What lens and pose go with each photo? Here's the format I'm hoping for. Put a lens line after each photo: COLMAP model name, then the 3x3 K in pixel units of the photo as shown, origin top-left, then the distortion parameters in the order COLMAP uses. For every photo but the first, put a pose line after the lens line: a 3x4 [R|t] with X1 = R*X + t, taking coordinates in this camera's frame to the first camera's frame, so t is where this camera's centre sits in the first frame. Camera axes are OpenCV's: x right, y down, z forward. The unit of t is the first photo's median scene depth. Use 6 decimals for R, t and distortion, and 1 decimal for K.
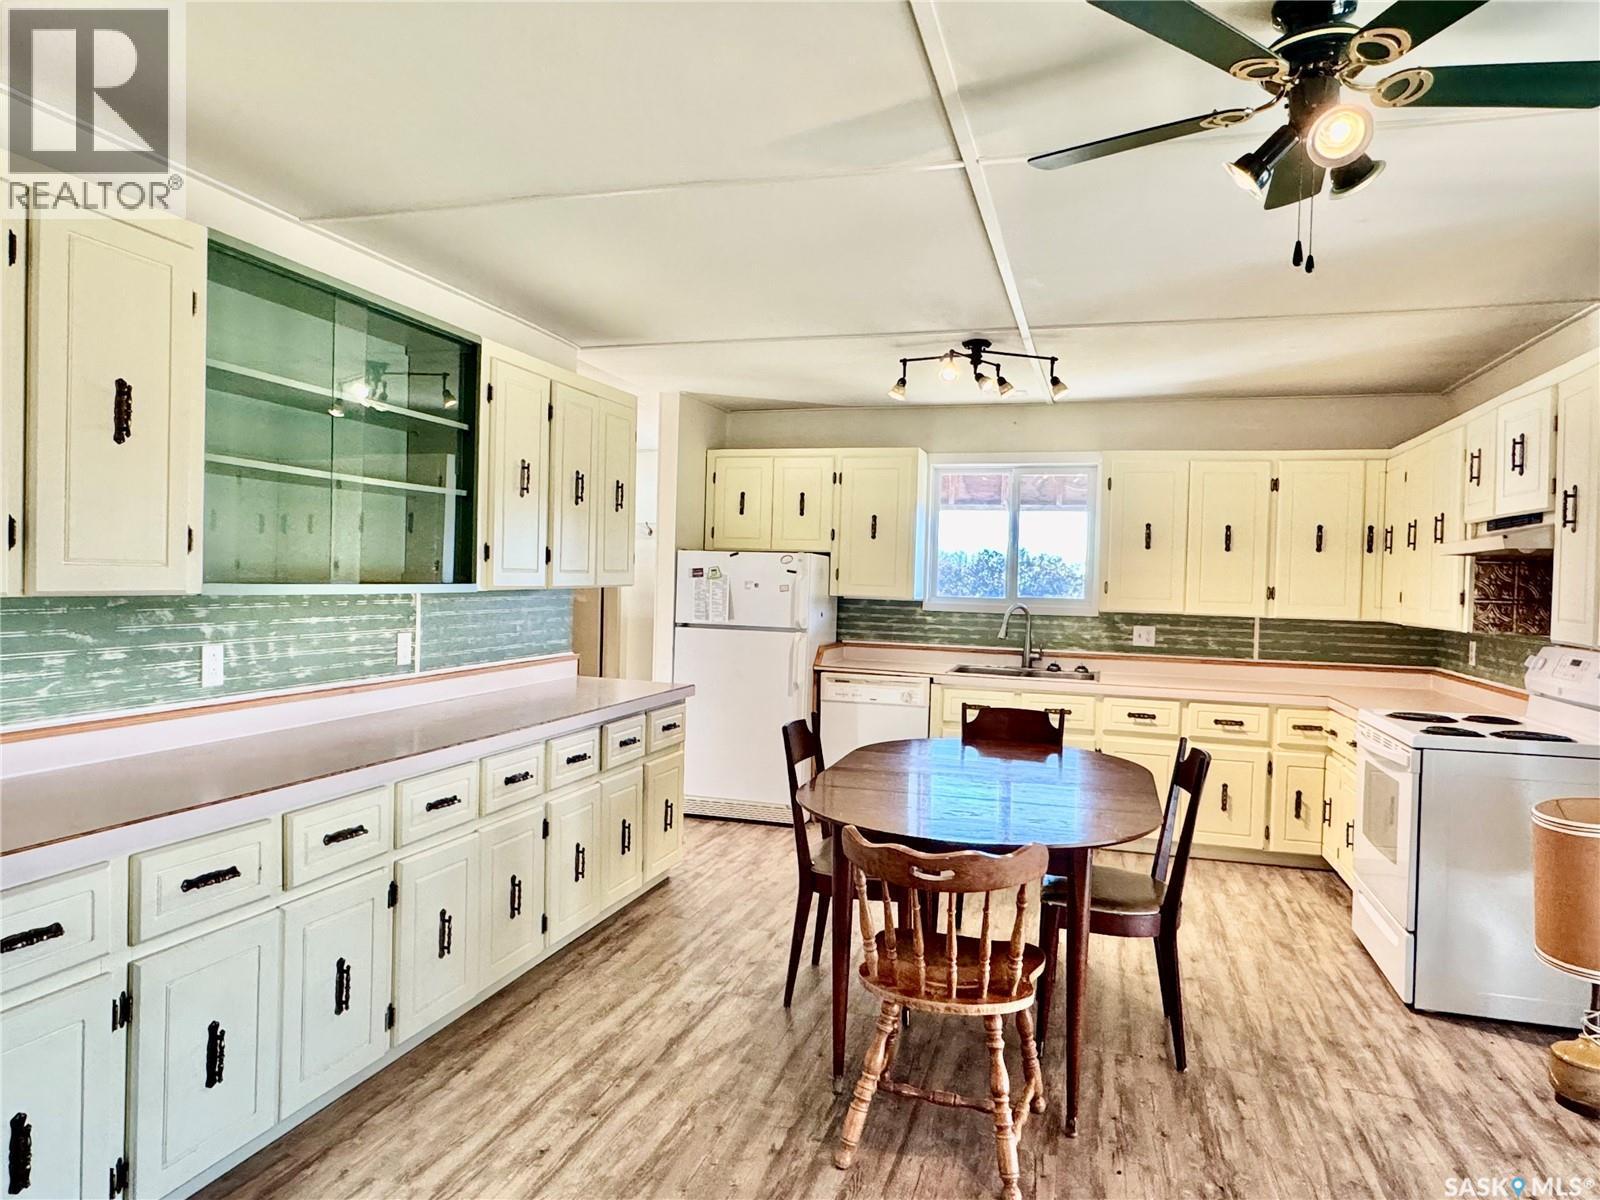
lens RADIAL K [[1017.7, 0, 800.0], [0, 1017.7, 600.0], [0, 0, 1]] dist [0.002912, 0.000256]
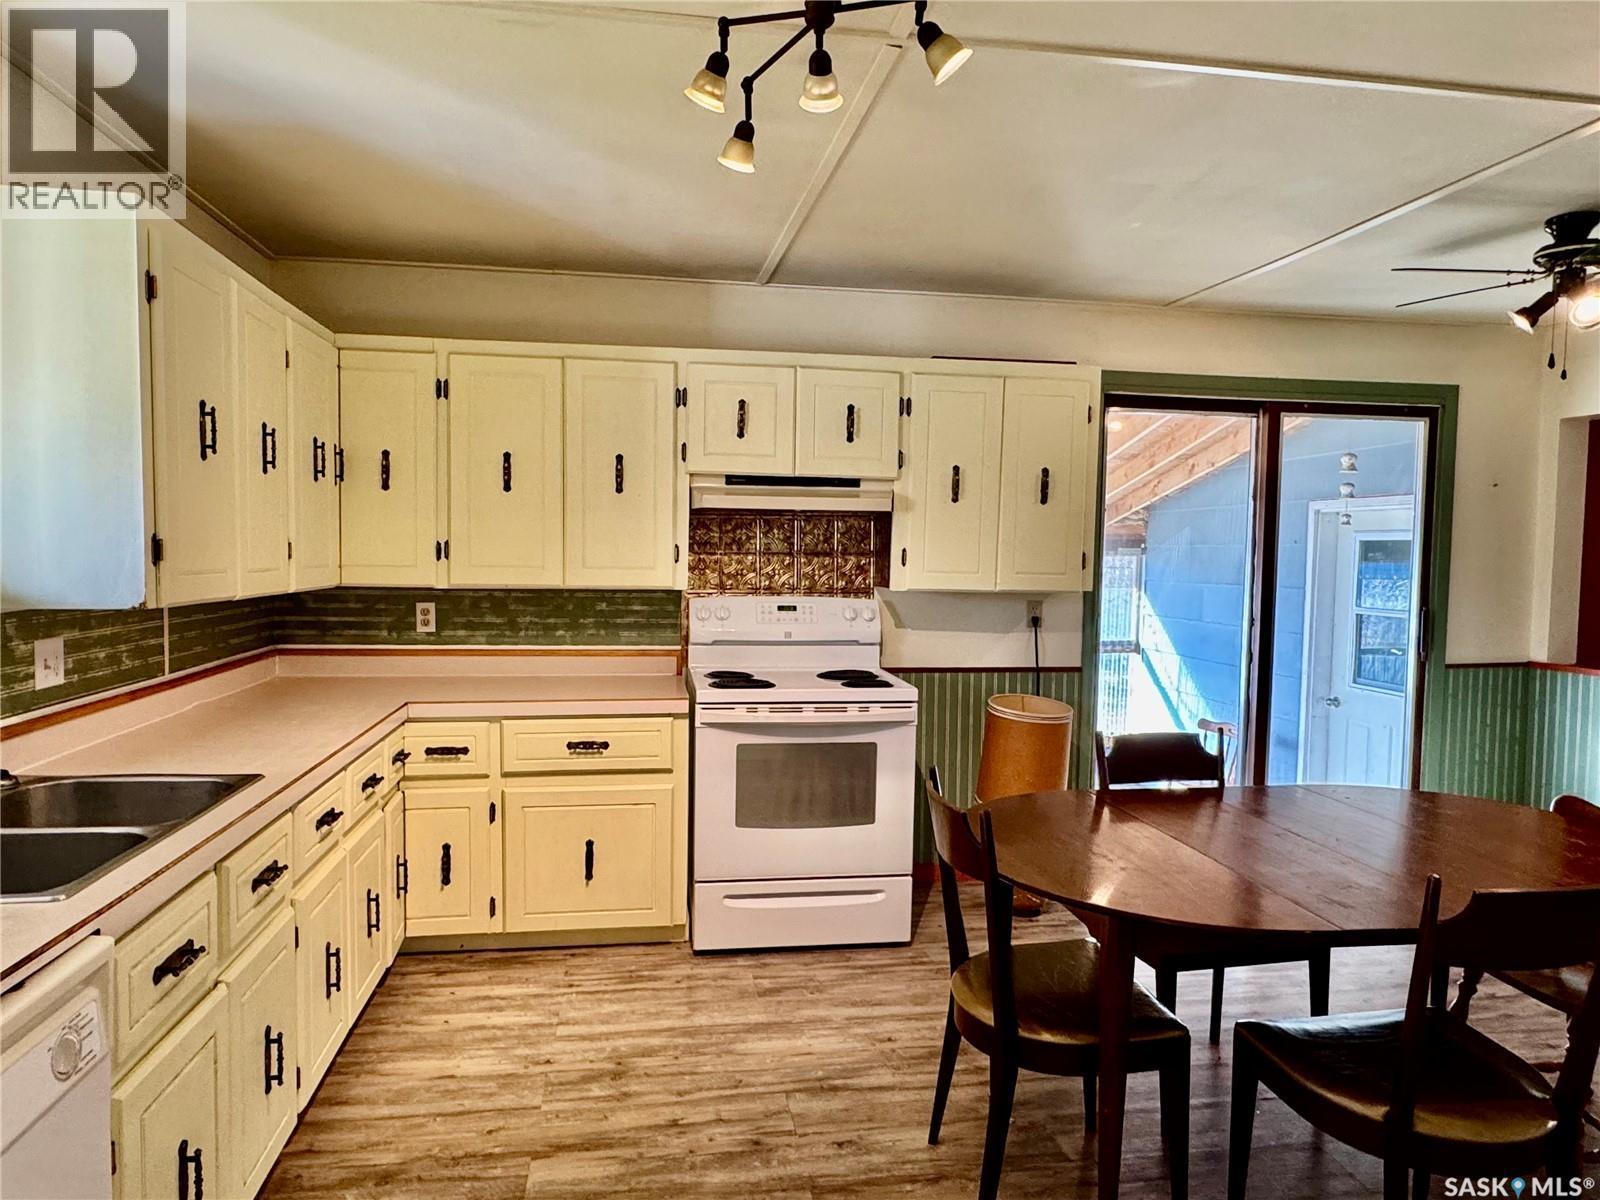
lens RADIAL K [[1017.7, 0, 800.0], [0, 1017.7, 600.0], [0, 0, 1]] dist [0.002912, 0.000256]
pose [[-0.436475, -0.081832, 0.895987, -0.303781], [-0.009056, 0.996204, 0.086574, -0.052027], [-0.899671, 0.029673, -0.435559, 1.731726]]
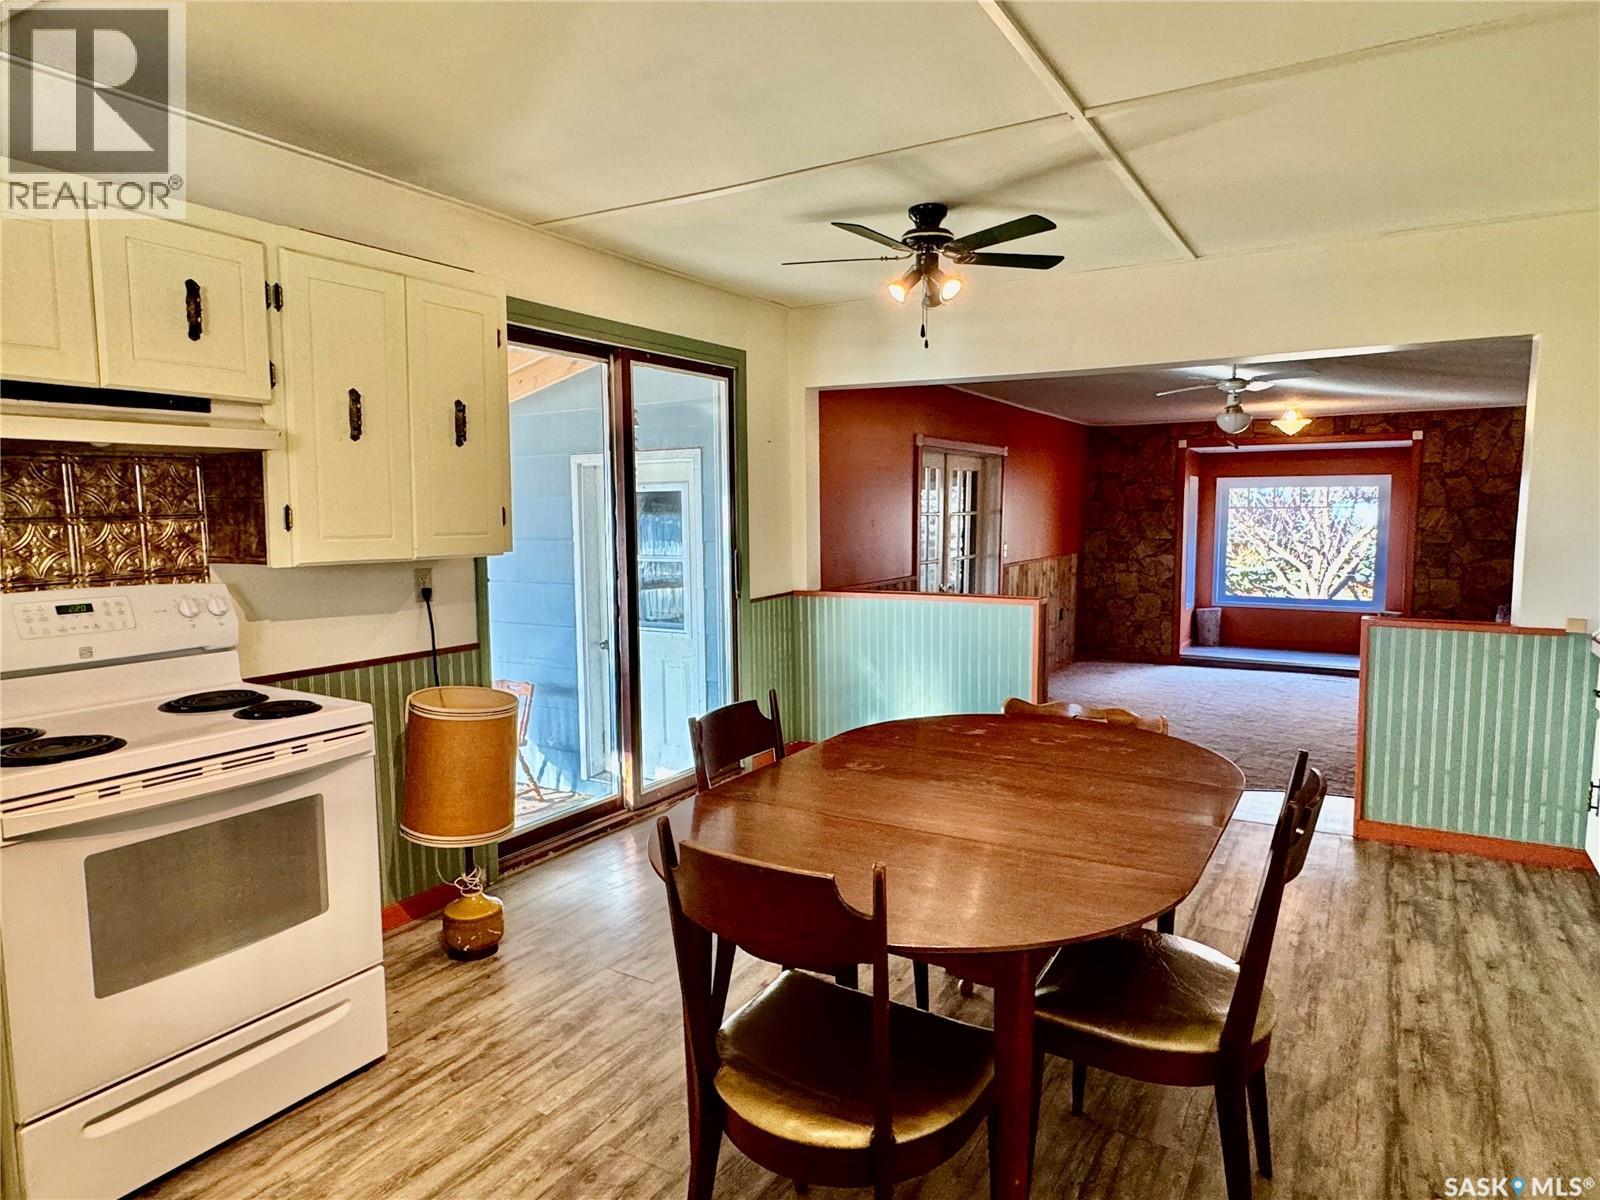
lens RADIAL K [[965.8, 0, 800.0], [0, 965.8, 600.0], [0, 0, 1]] dist [0.000267, -0.001799]
pose [[-0.968572, -0.043057, 0.244978, 0.150266], [-0.013026, 0.992332, 0.122911, -0.034594], [-0.248392, 0.115858, -0.961706, 1.758898]]
